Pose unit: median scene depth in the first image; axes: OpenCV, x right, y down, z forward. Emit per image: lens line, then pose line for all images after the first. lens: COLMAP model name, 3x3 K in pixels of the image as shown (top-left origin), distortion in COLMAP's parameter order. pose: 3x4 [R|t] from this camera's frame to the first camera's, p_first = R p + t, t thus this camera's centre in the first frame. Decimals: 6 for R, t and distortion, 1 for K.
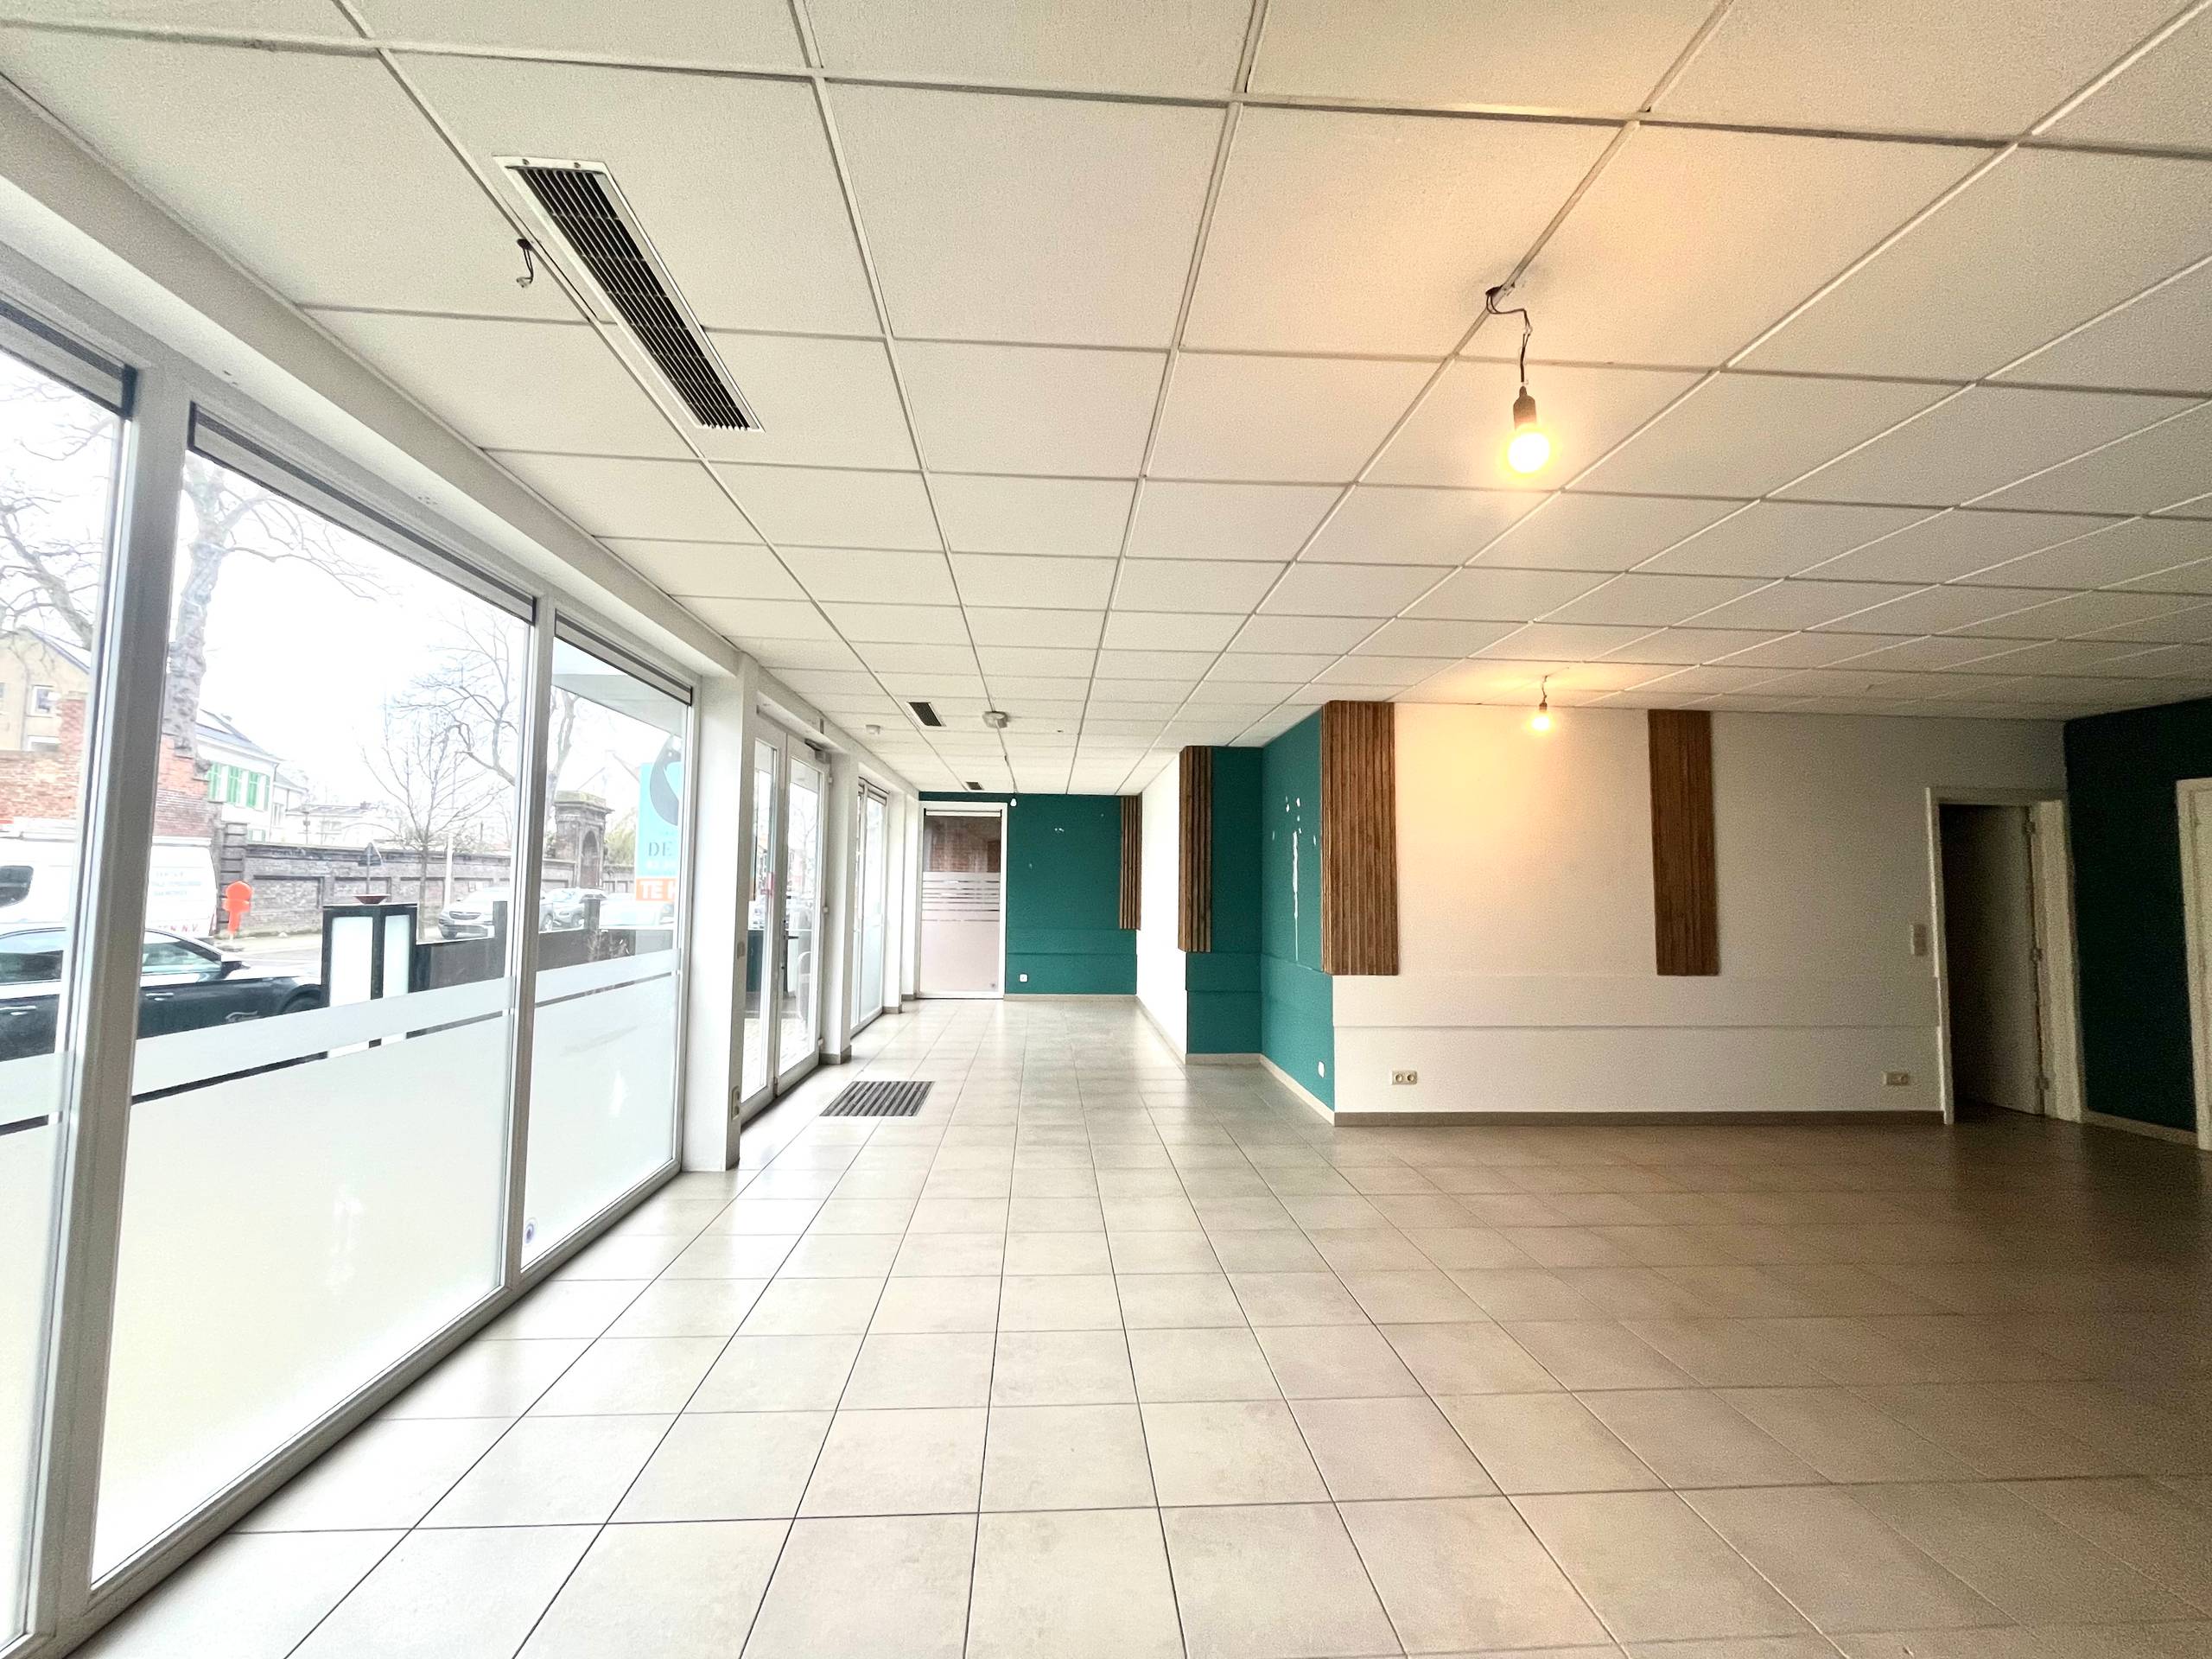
lens RADIAL K [[881.8, 0, 1093.9], [0, 881.8, 829.7], [0, 0, 1]] dist [-0.002430, -0.000279]
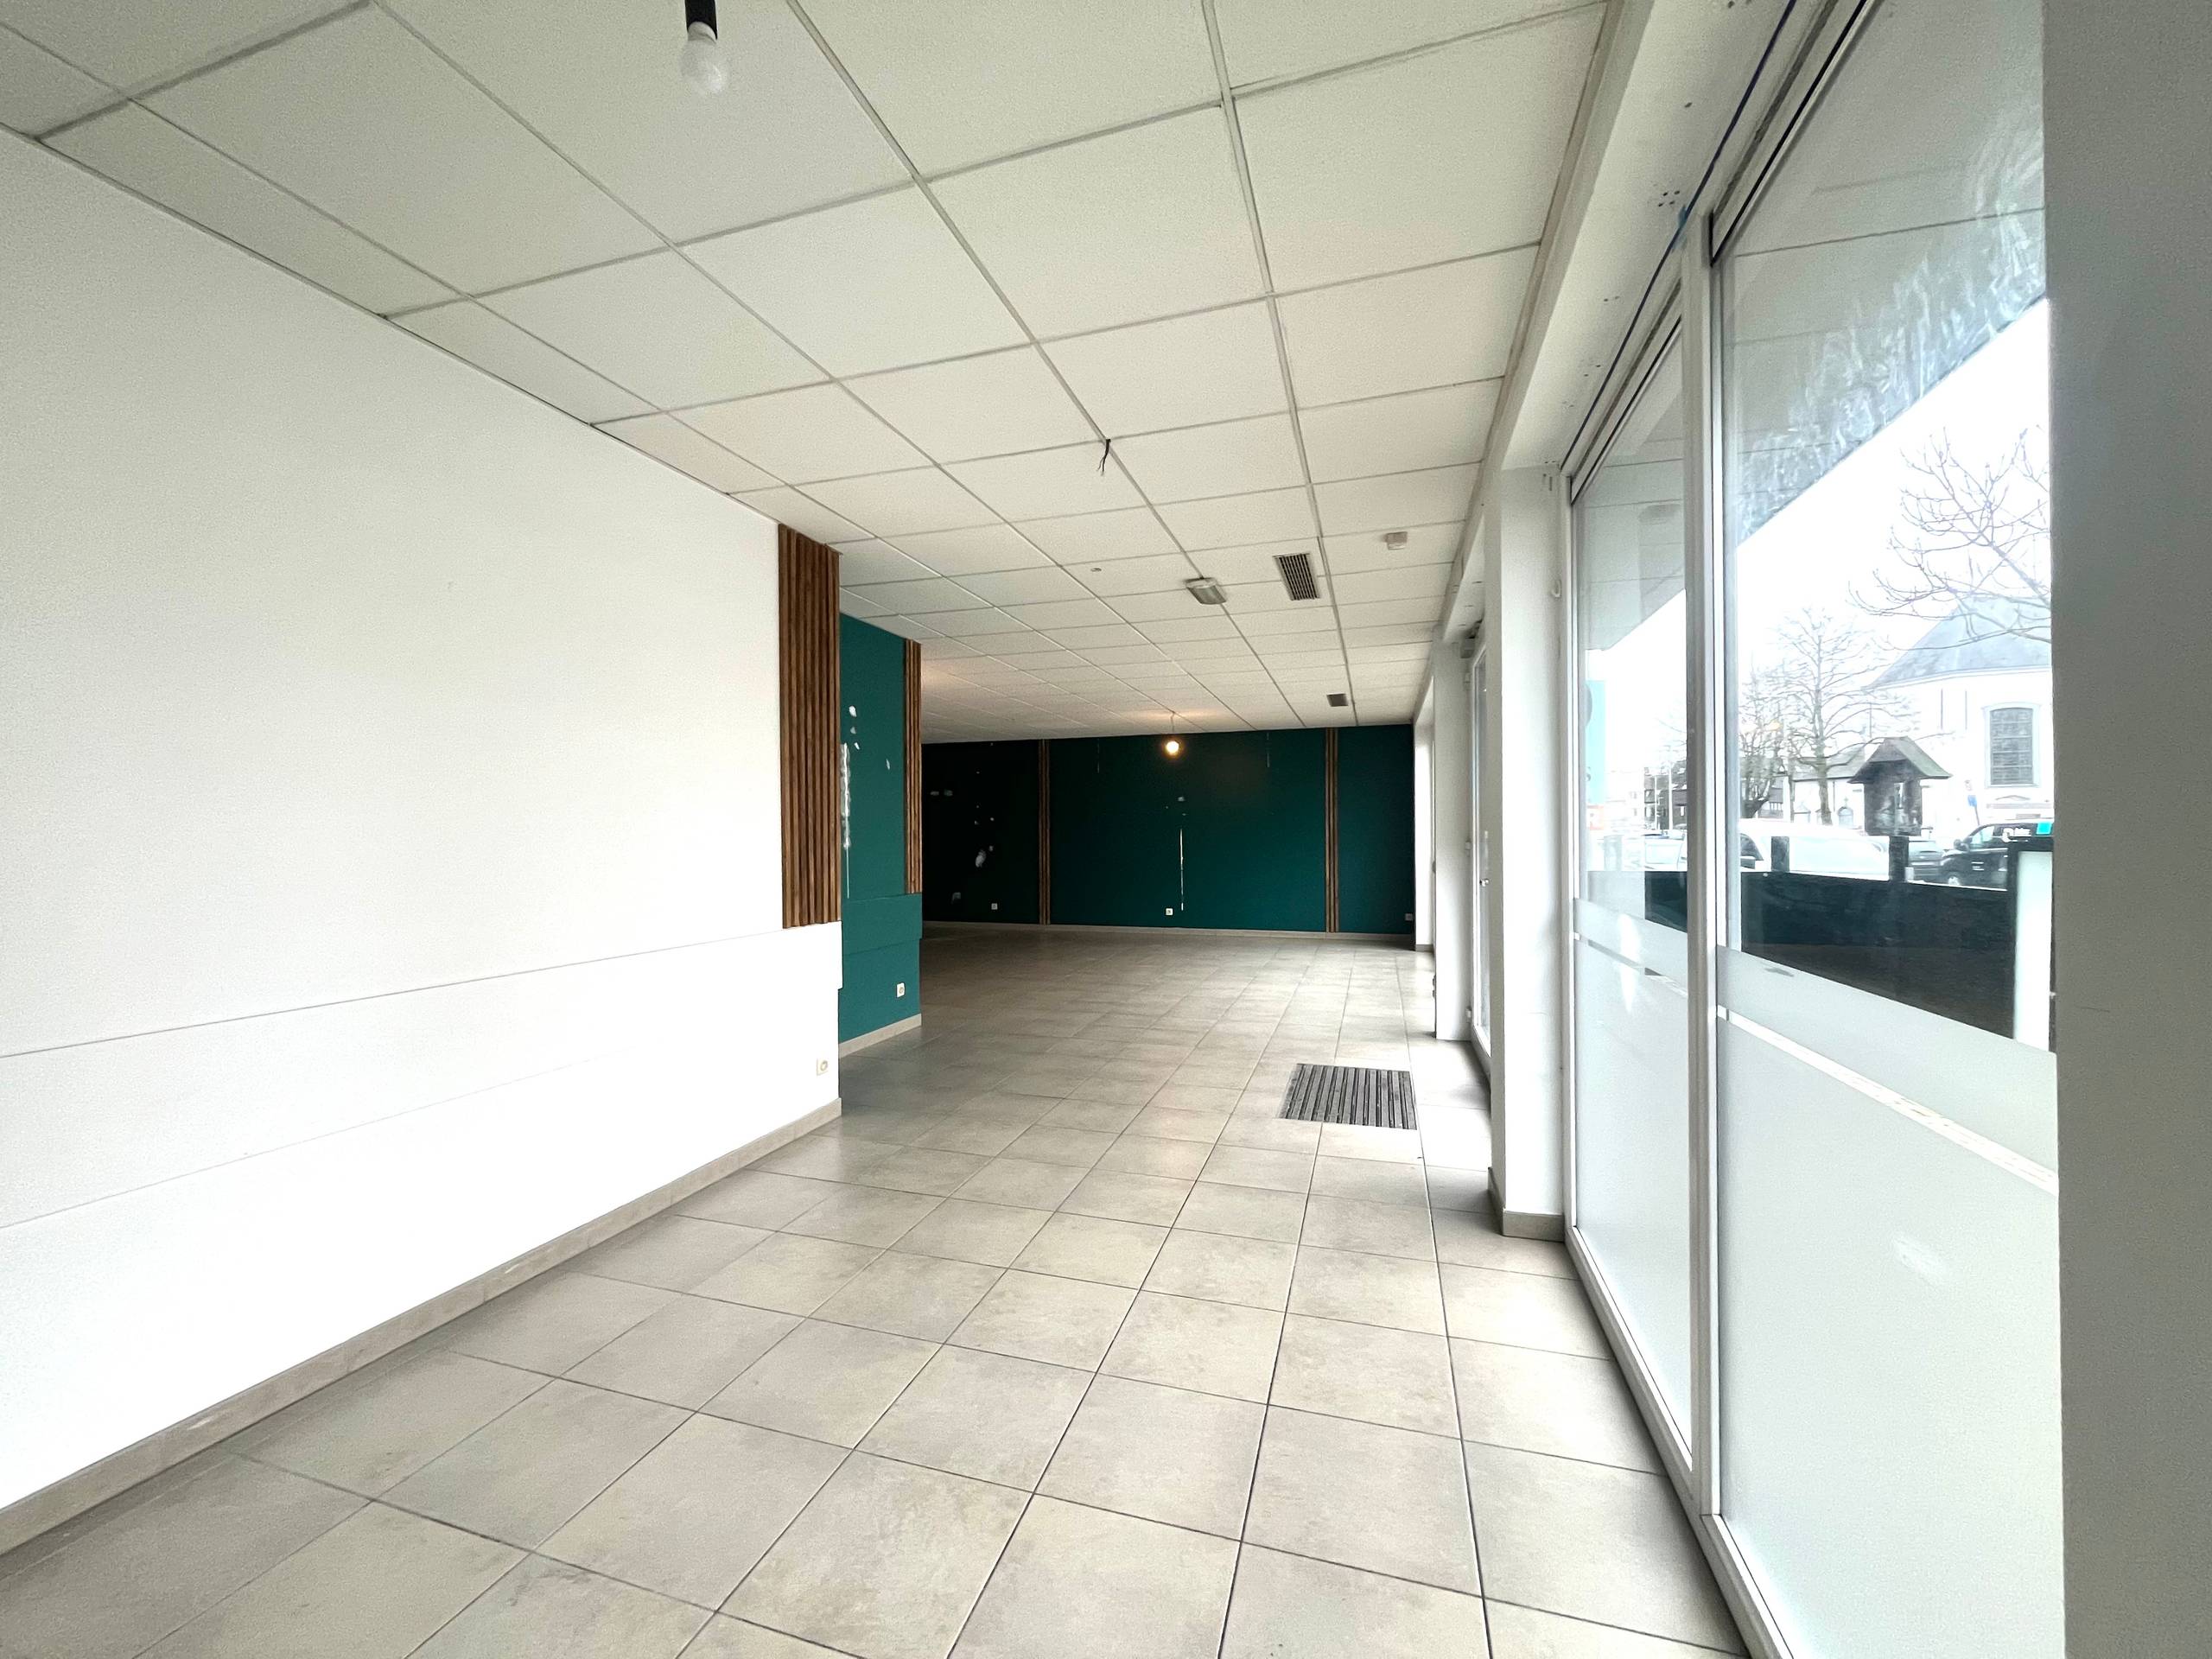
lens RADIAL K [[881.8, 0, 1093.9], [0, 881.8, 829.7], [0, 0, 1]] dist [-0.002430, -0.000279]
pose [[-0.937372, -0.001203, 0.348327, -0.317749], [-0.024980, 0.997651, -0.063778, 0.148605], [-0.347432, -0.068485, -0.935201, 1.940213]]
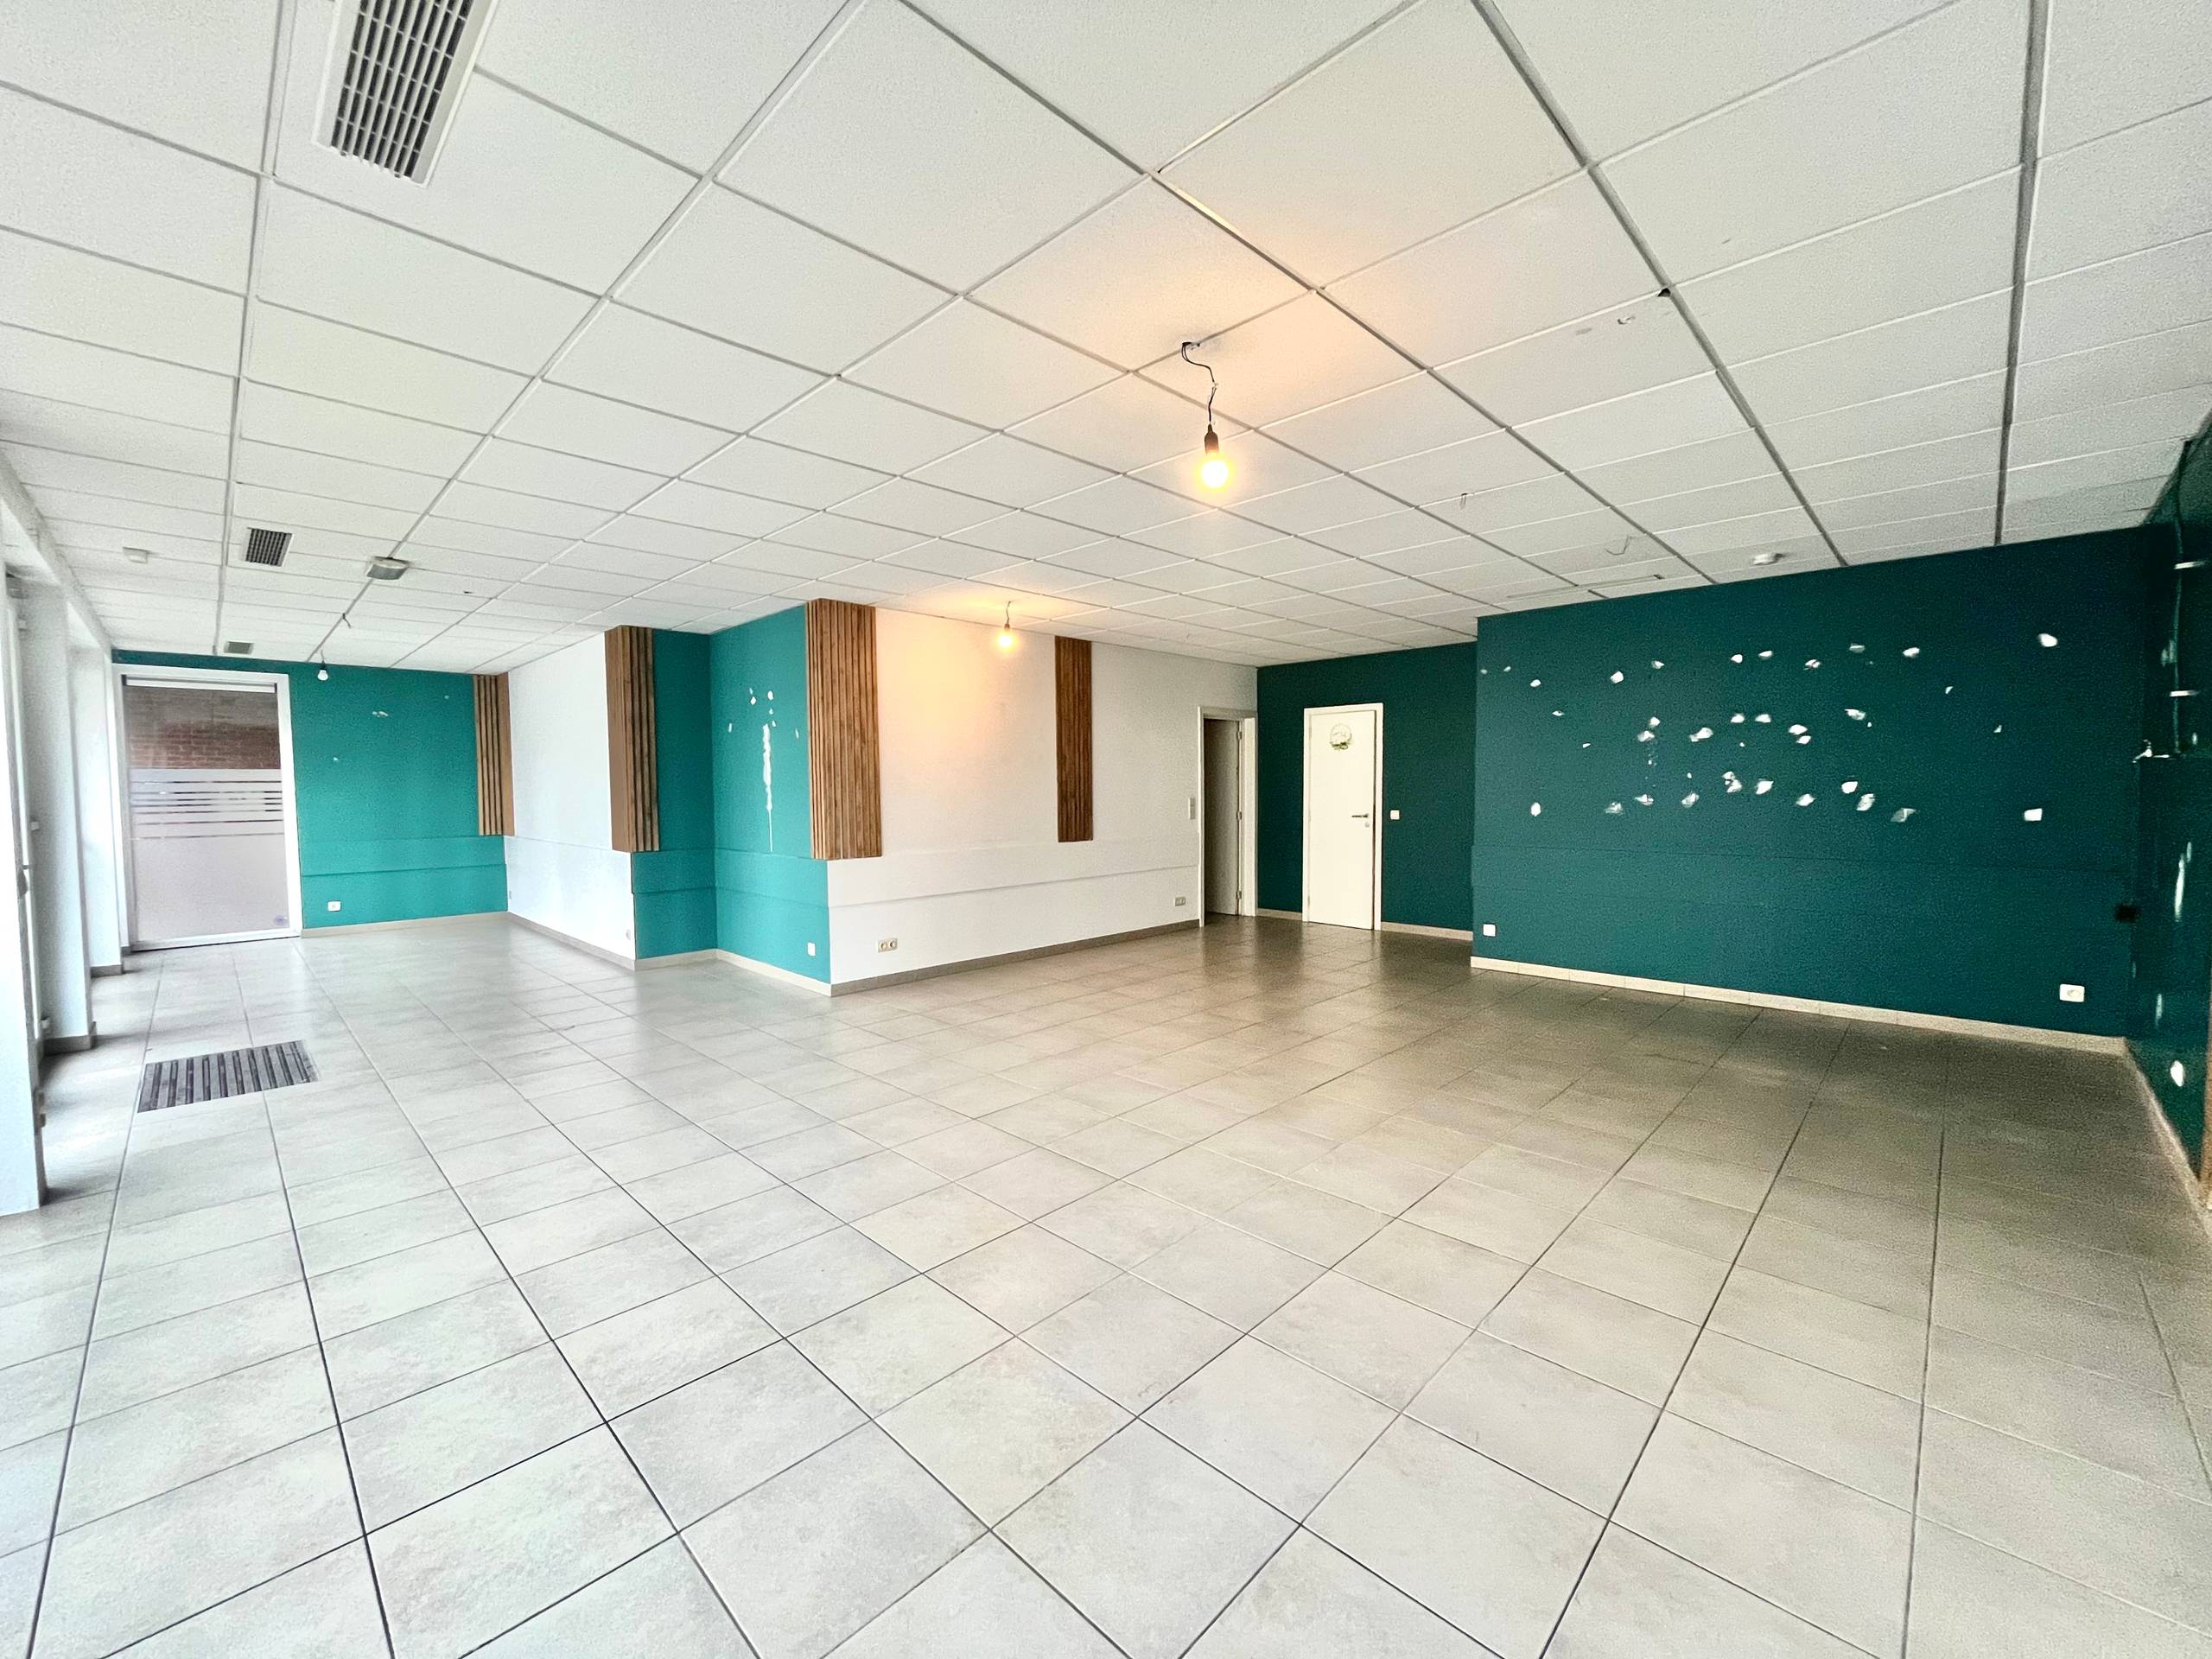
lens RADIAL K [[881.8, 0, 1093.9], [0, 881.8, 829.7], [0, 0, 1]] dist [-0.002430, -0.000279]
pose [[0.746919, -0.051806, 0.662893, -0.190501], [-0.026396, 0.993864, 0.107414, 0.003838], [-0.664391, -0.097727, 0.740969, -0.006222]]
